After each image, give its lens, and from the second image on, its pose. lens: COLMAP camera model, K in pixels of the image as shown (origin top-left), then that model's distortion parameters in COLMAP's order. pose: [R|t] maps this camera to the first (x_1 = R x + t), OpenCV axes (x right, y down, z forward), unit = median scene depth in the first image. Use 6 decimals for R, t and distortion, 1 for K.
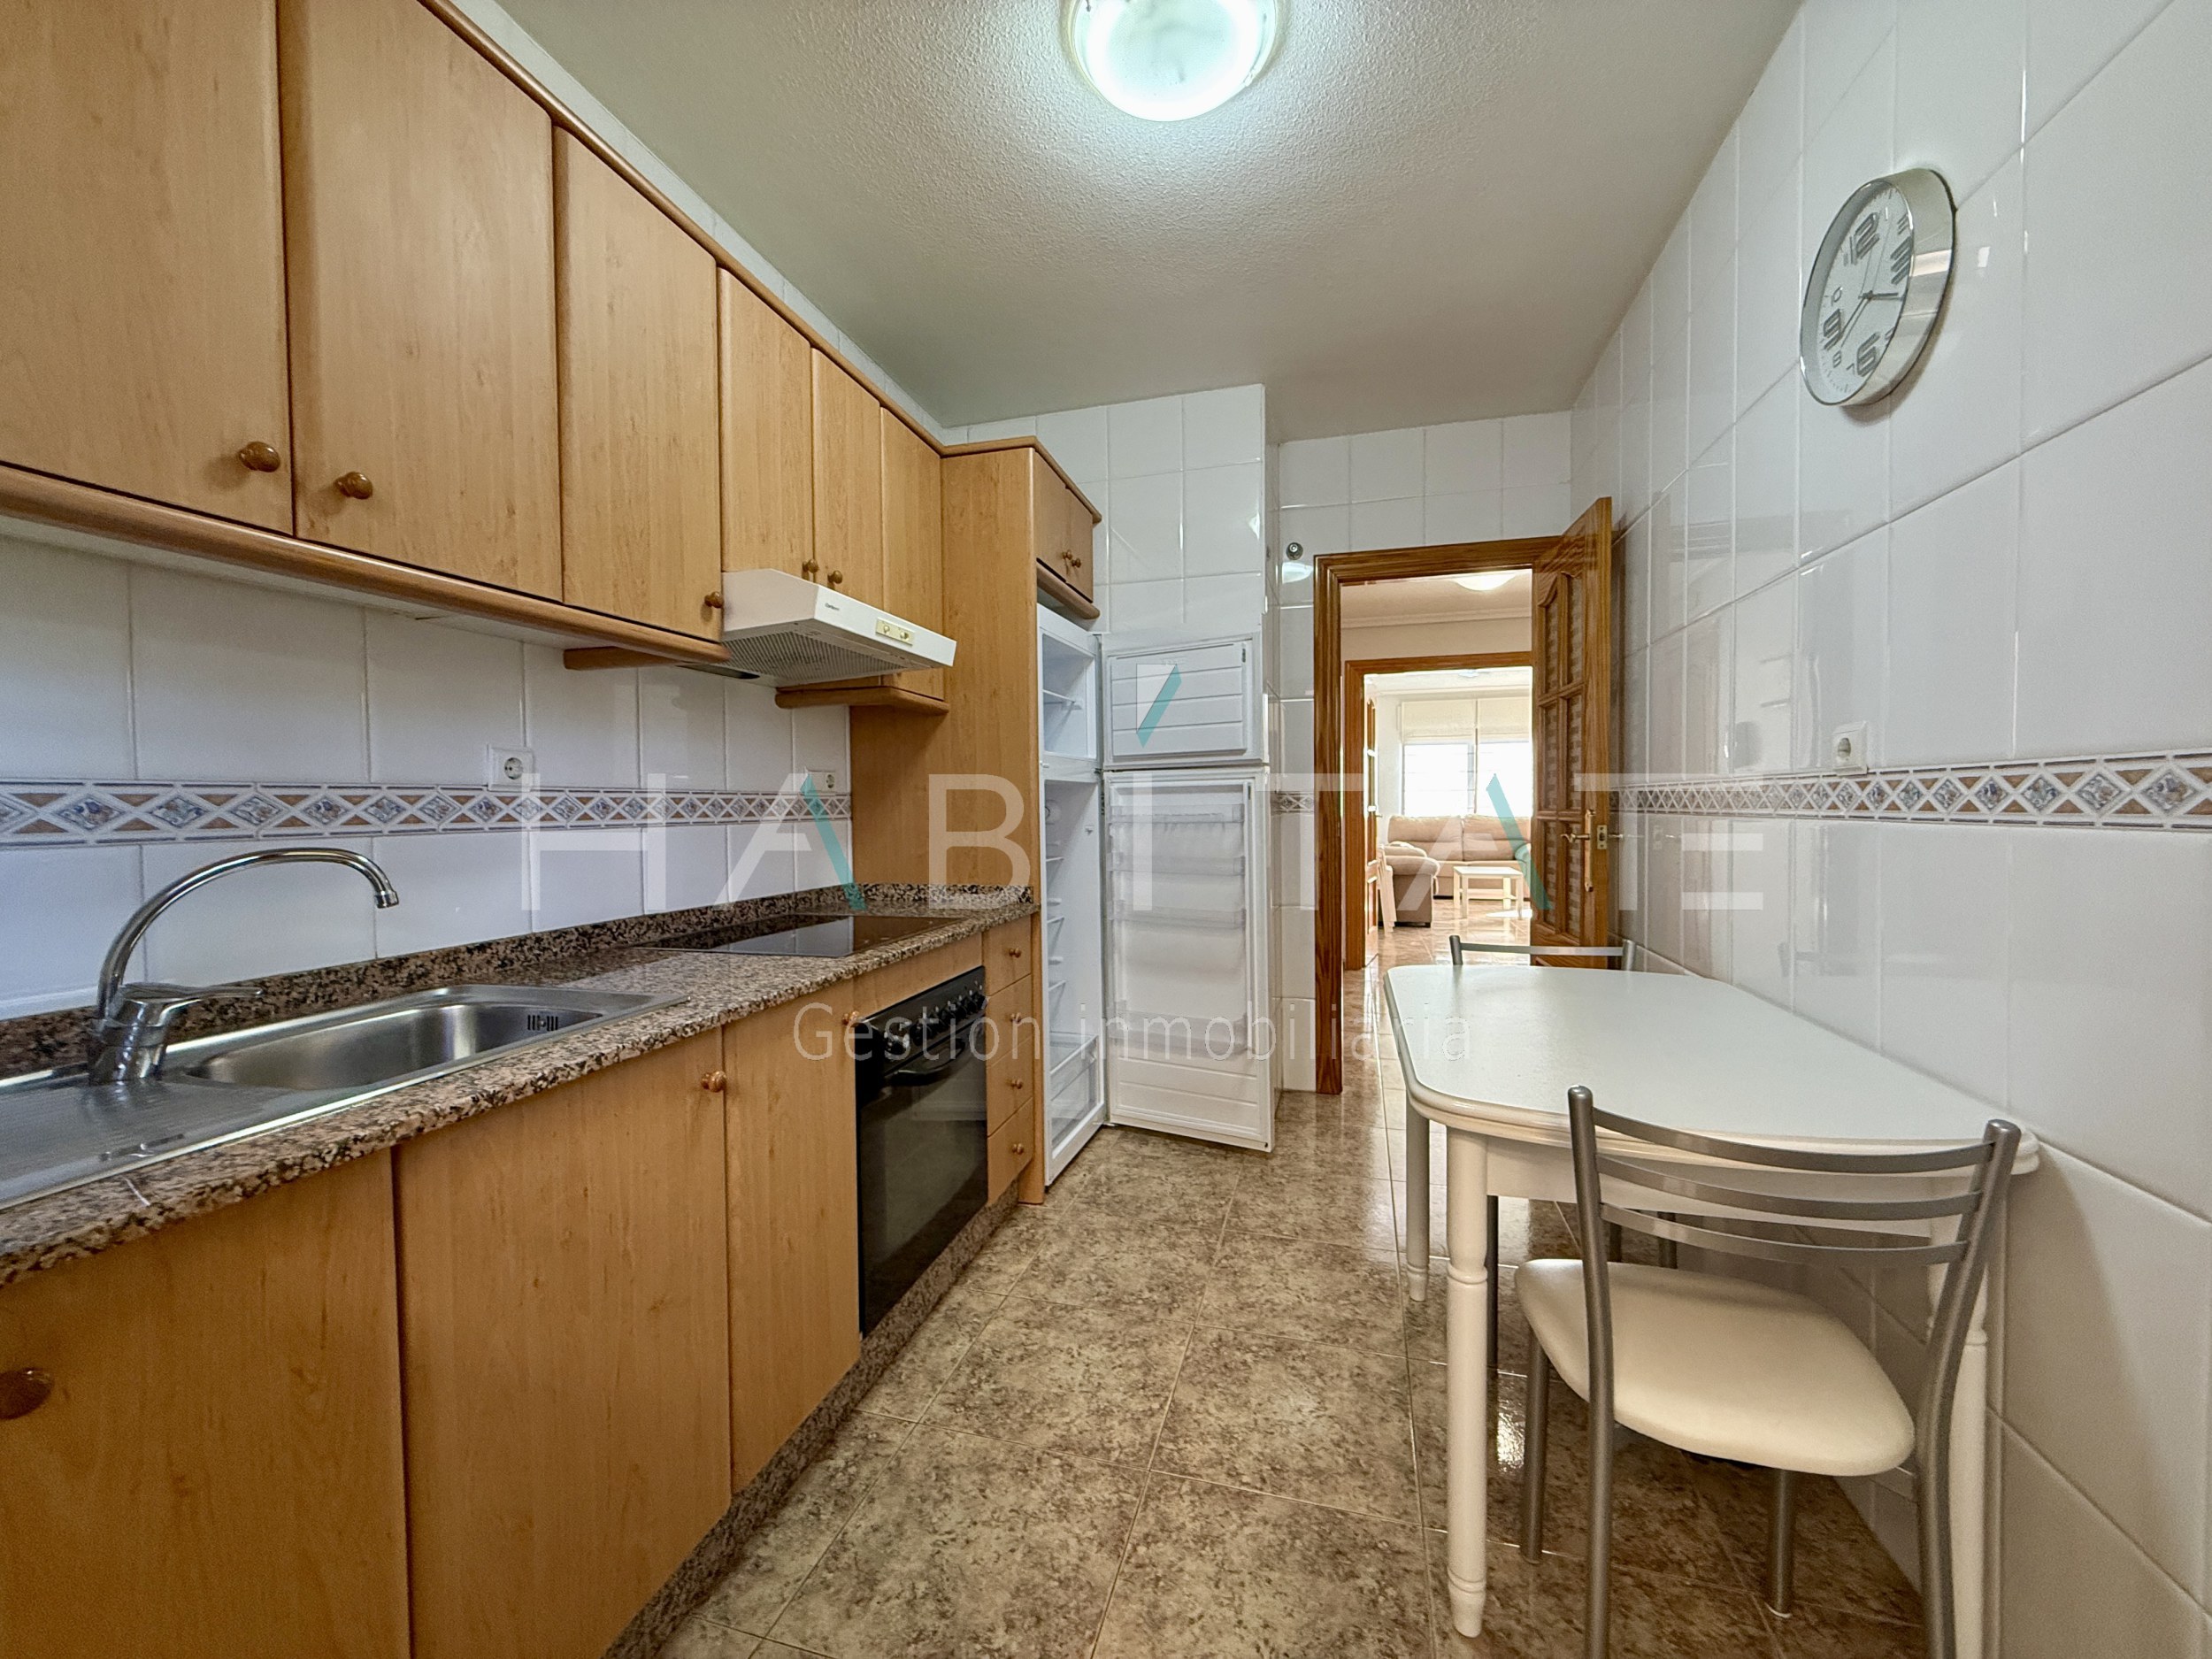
lens RADIAL K [[879.1, 0, 1102.1], [0, 879.1, 830.4], [0, 0, 1]] dist [-0.001333, -0.000022]
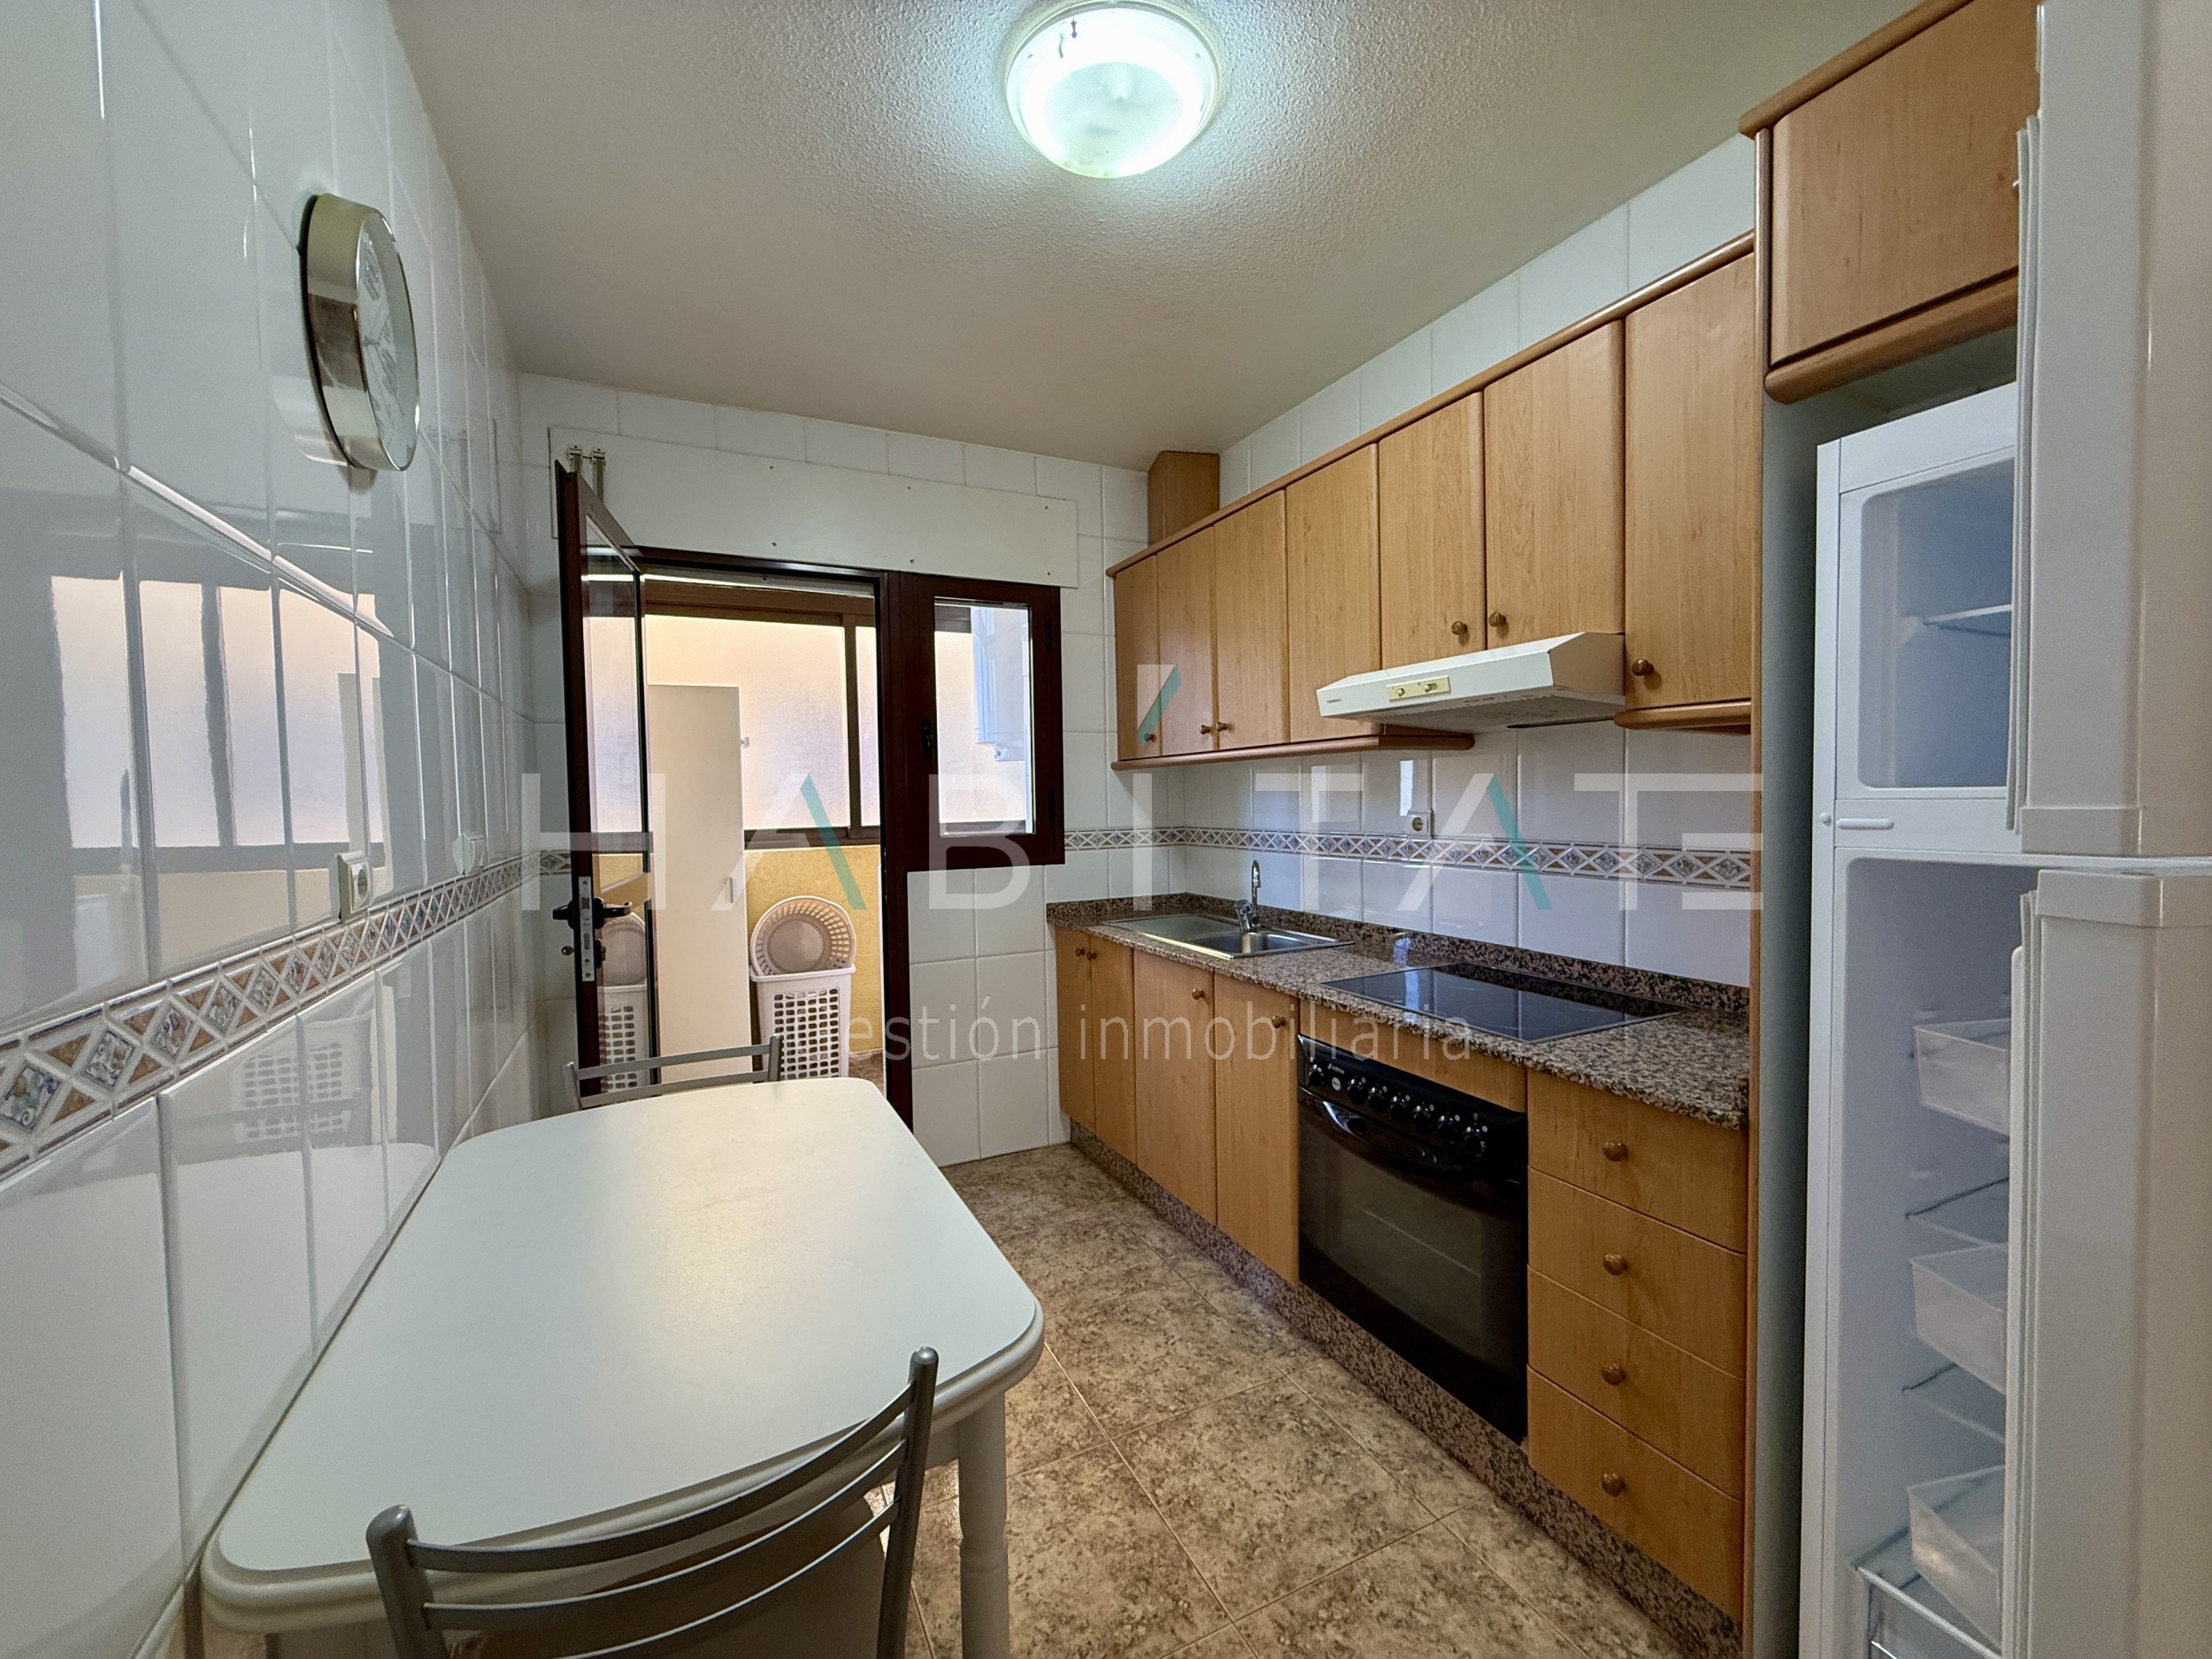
lens RADIAL K [[879.1, 0, 1102.1], [0, 879.1, 830.4], [0, 0, 1]] dist [-0.001333, -0.000022]
pose [[-0.743600, -0.003790, -0.668614, 0.679445], [-0.044397, 0.998057, 0.043719, -0.087912], [0.667149, 0.062194, -0.742324, 1.477553]]
